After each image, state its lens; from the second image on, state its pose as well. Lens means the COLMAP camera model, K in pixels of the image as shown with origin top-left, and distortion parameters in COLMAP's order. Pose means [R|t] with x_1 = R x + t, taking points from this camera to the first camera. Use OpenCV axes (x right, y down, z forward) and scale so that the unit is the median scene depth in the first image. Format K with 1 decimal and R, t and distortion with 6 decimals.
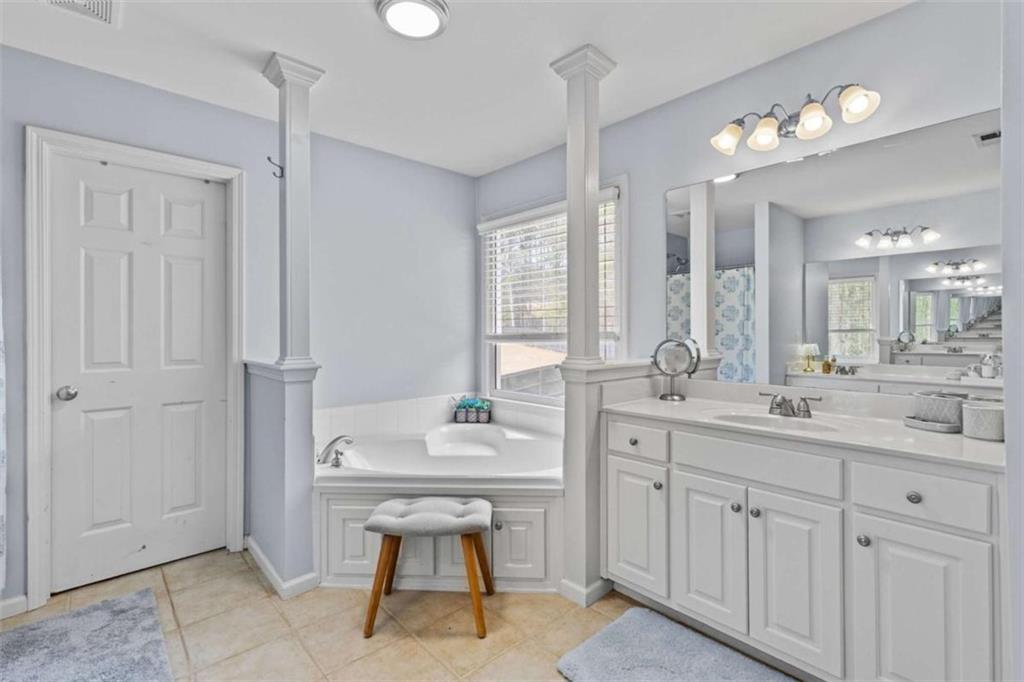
lens RADIAL K [[460.9, 0, 511.8], [0, 460.9, 333.4], [0, 0, 1]] dist [0.001932, 0.000295]
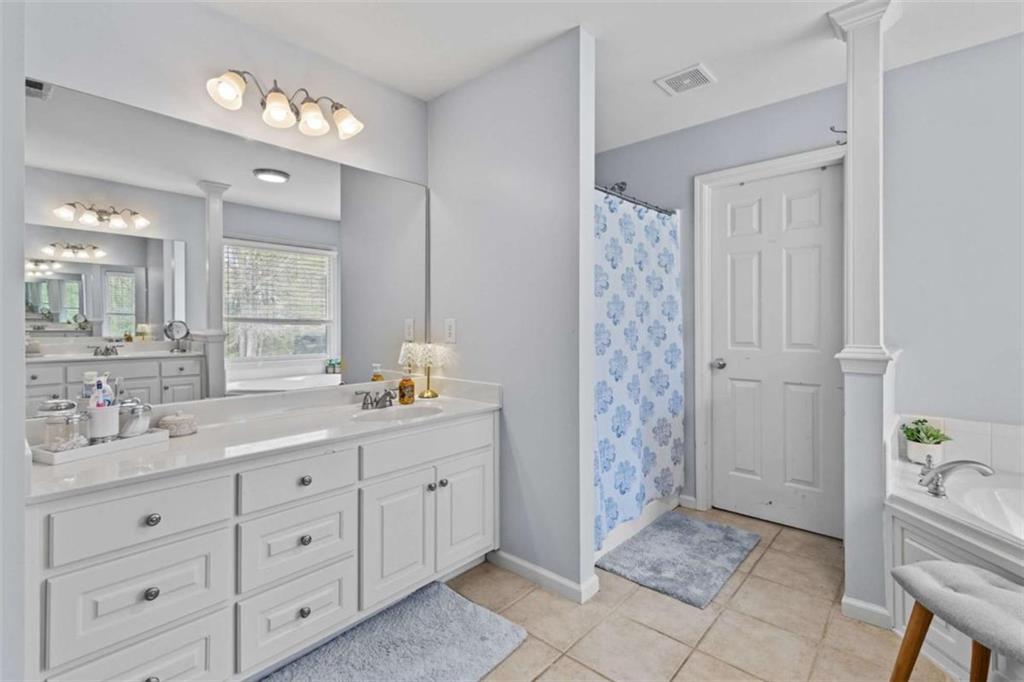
lens RADIAL K [[460.9, 0, 514.6], [0, 460.9, 326.0], [0, 0, 1]] dist [0.001932, 0.000295]
pose [[0.105058, 0.008549, -0.994429, 0.314272], [0.001078, 0.999961, 0.008710, 0.007118], [0.994465, -0.001987, 0.105045, 0.259080]]
